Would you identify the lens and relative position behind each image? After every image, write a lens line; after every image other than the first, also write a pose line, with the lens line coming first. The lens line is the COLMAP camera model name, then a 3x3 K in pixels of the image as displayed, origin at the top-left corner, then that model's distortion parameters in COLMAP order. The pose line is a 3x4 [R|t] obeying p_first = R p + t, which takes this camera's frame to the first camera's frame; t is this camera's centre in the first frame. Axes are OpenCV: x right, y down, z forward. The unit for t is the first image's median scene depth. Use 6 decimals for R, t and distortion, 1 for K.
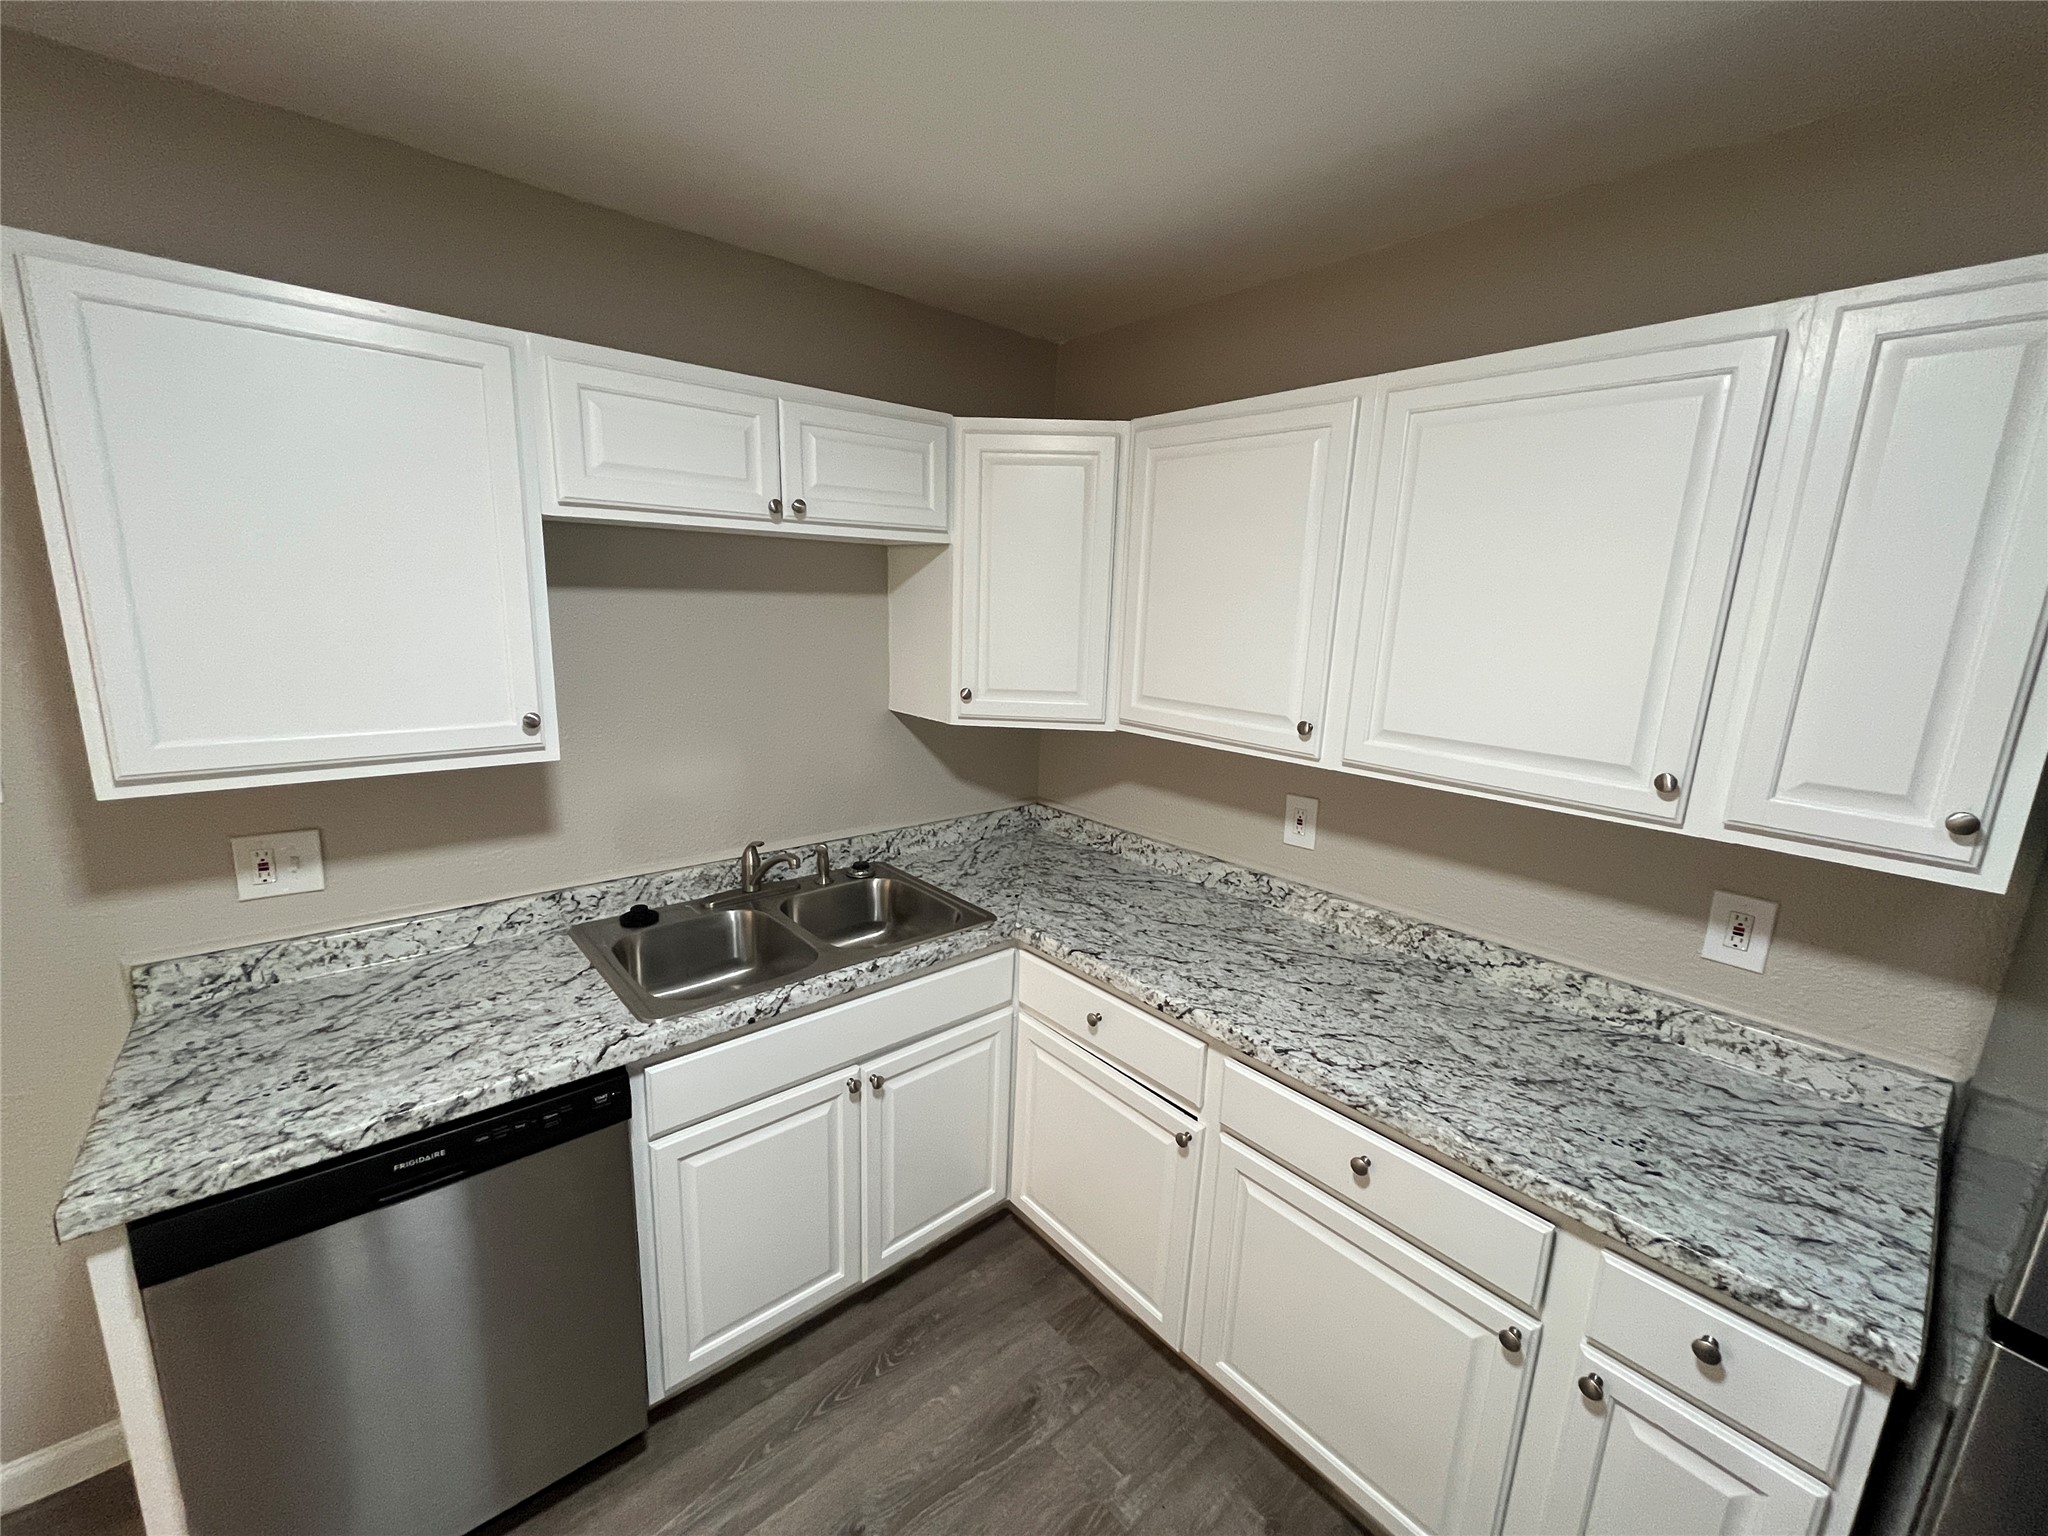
lens RADIAL K [[832.8, 0, 1028.1], [0, 832.8, 776.5], [0, 0, 1]] dist [0.000006, 0.000250]
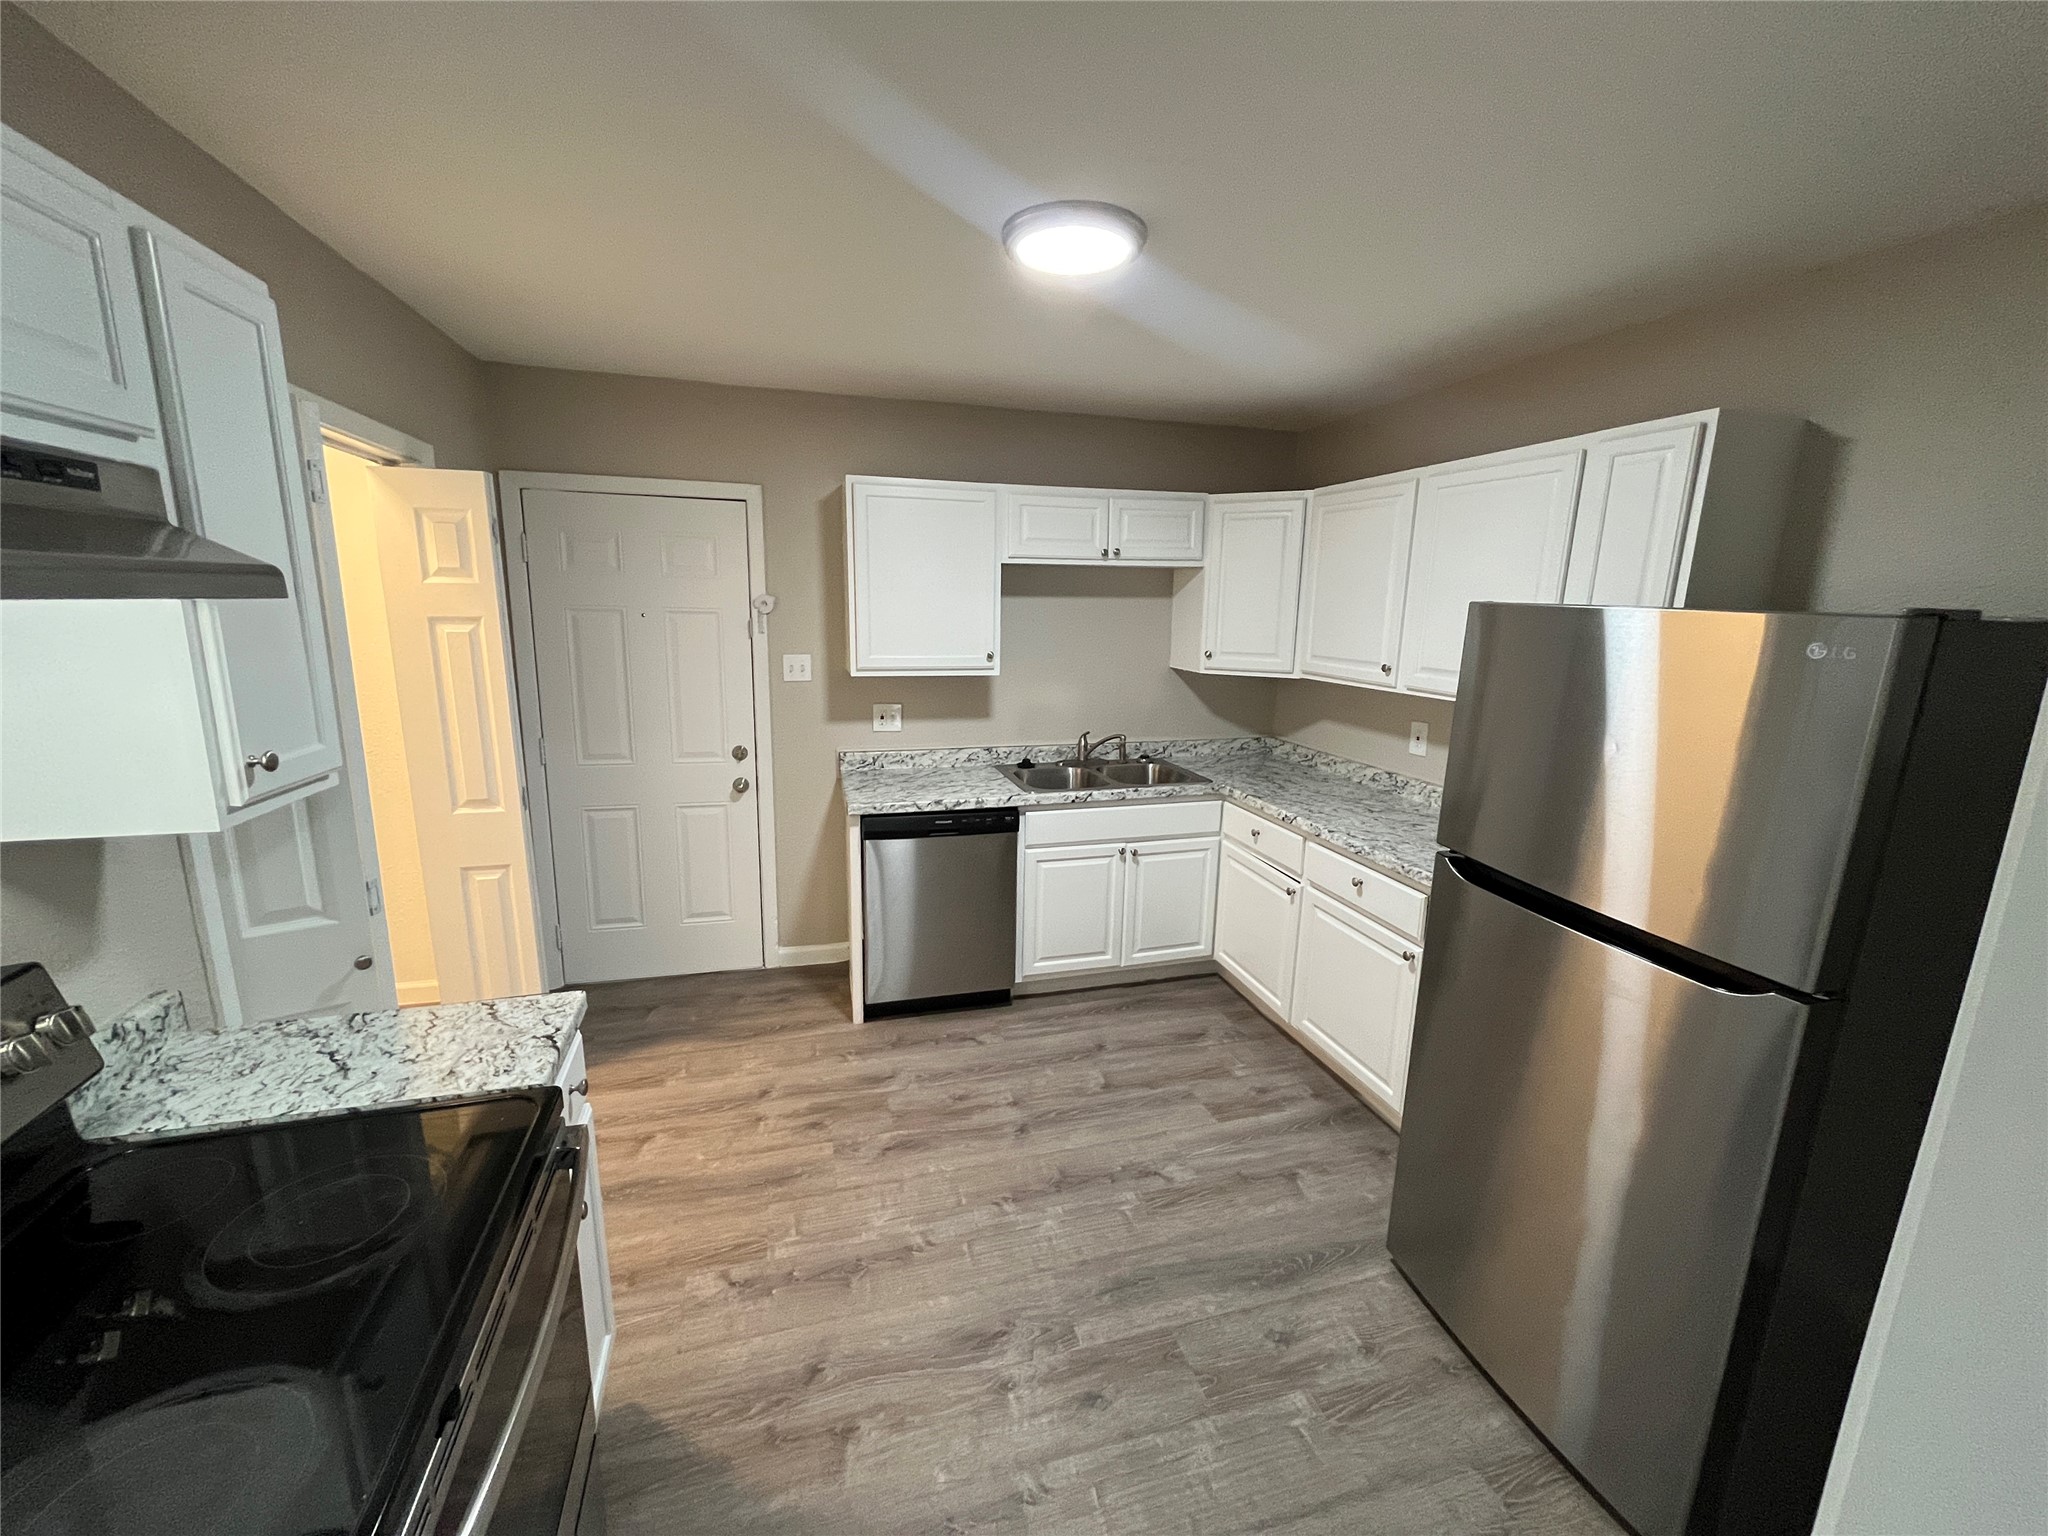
lens RADIAL K [[832.8, 0, 1020.7], [0, 832.8, 762.2], [0, 0, 1]] dist [0.000006, 0.000250]
pose [[0.903298, 0.064573, -0.424126, 0.334072], [-0.077175, 0.996938, -0.012584, 0.182341], [0.422015, 0.044099, 0.905516, -0.734631]]
